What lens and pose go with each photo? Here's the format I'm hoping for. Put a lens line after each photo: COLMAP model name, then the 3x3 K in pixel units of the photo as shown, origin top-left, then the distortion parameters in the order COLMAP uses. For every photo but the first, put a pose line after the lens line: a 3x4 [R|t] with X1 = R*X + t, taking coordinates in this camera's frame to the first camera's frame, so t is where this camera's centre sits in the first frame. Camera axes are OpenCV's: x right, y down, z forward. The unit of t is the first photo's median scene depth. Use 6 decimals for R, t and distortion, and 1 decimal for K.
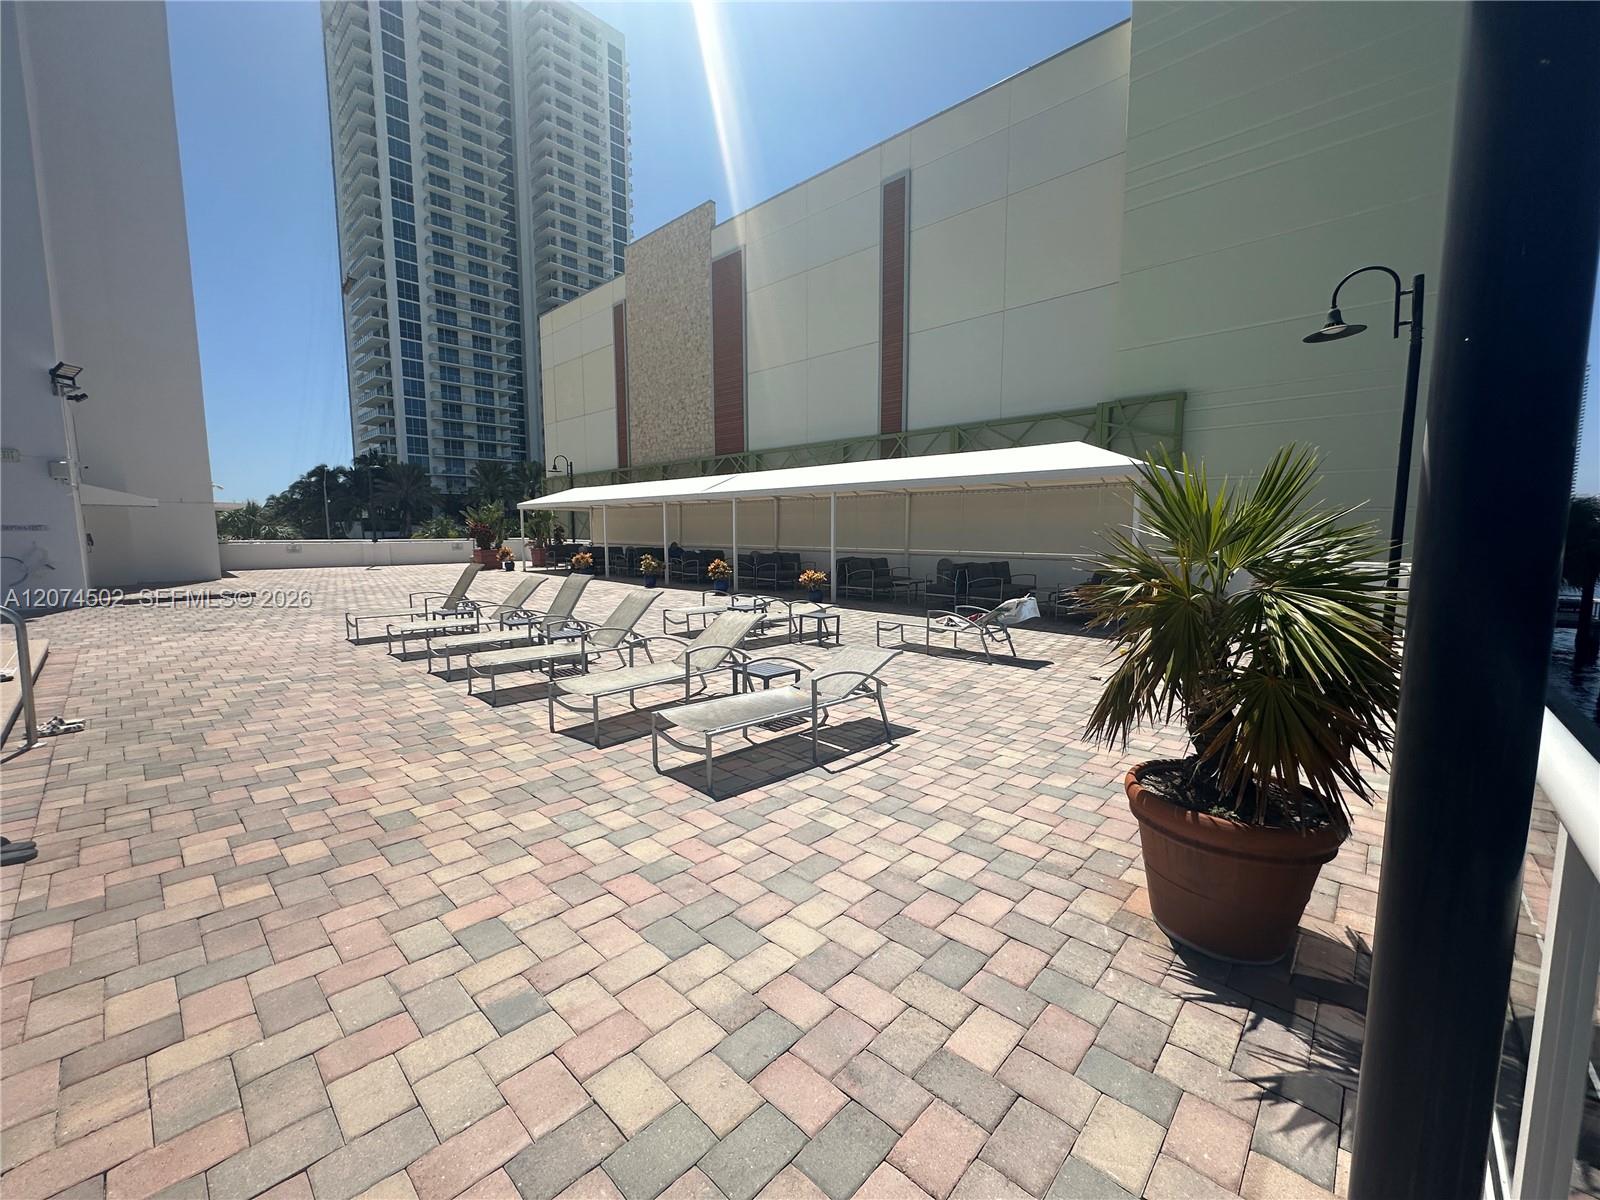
lens RADIAL K [[643.8, 0, 800.0], [0, 643.8, 600.0], [0, 0, 1]] dist [-0.004044, 0.000869]
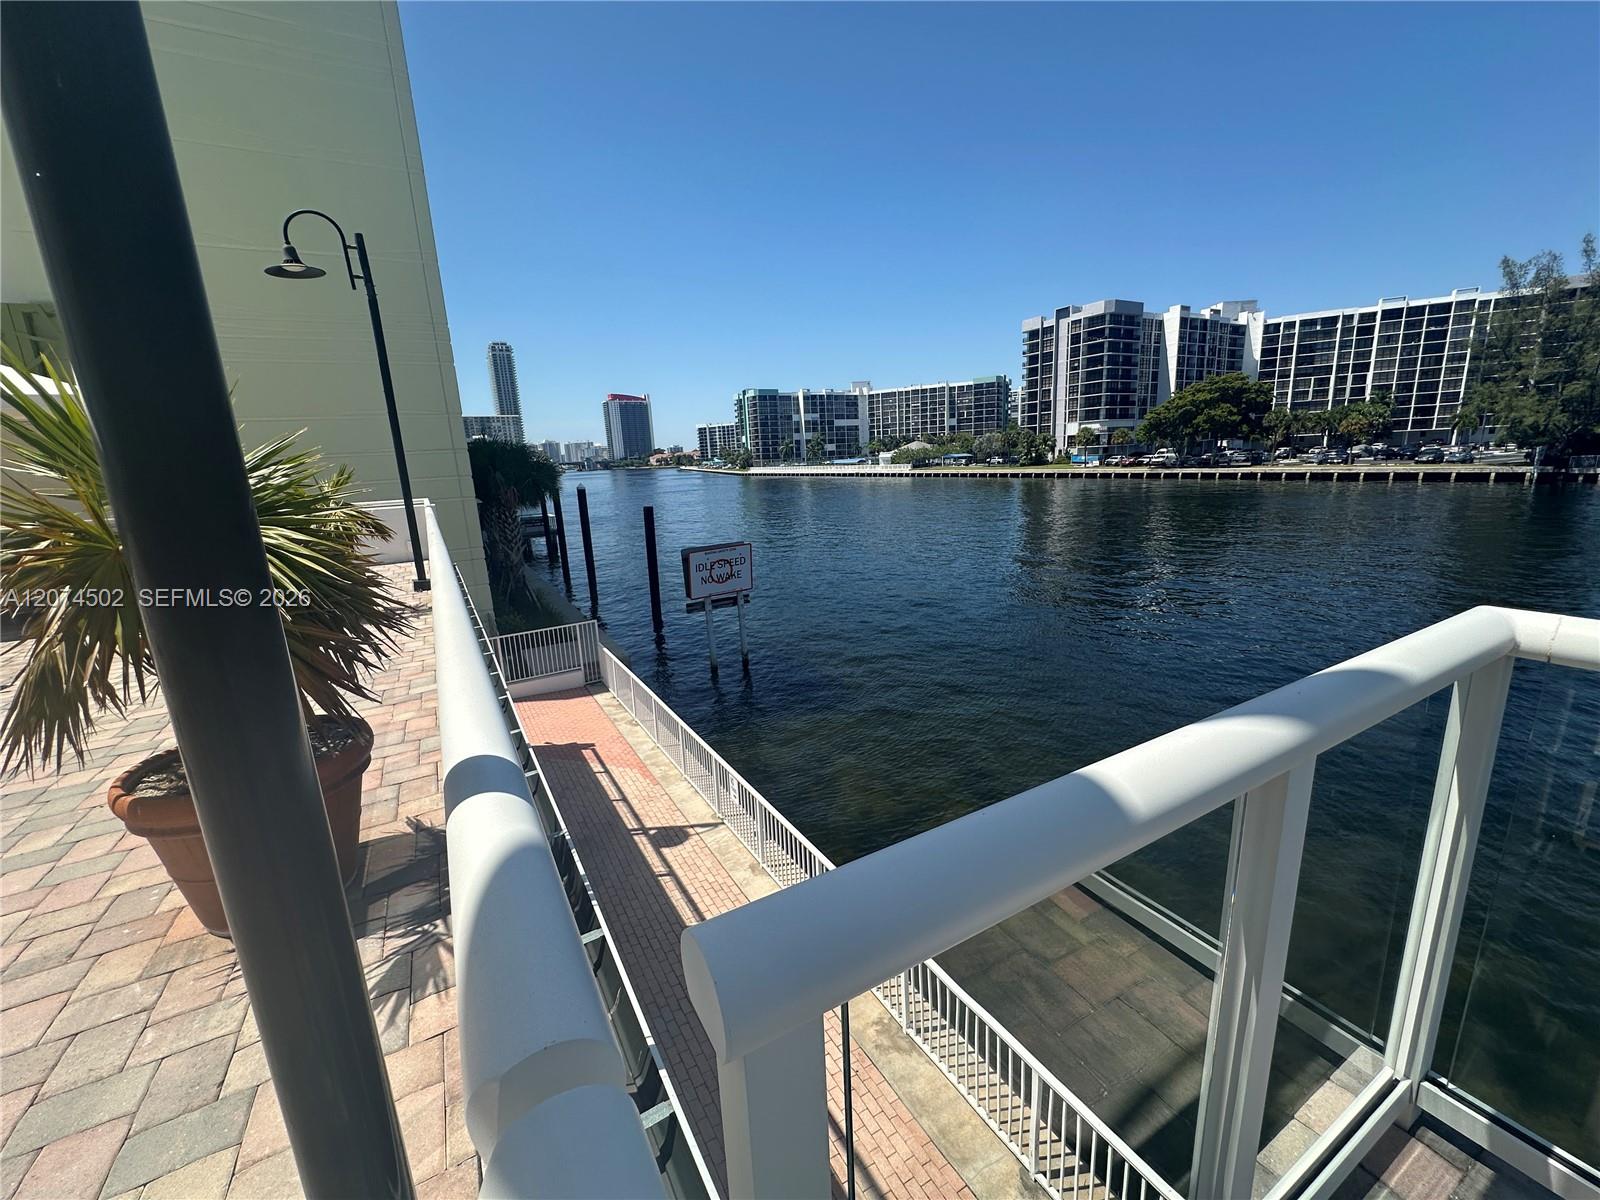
lens RADIAL K [[643.8, 0, 800.0], [0, 643.8, 600.0], [0, 0, 1]] dist [-0.004044, 0.000869]
pose [[0.294845, -0.223855, 0.928954, 0.090276], [0.148135, 0.971127, 0.187000, 0.029195], [-0.943993, 0.082474, 0.319493, -0.042156]]
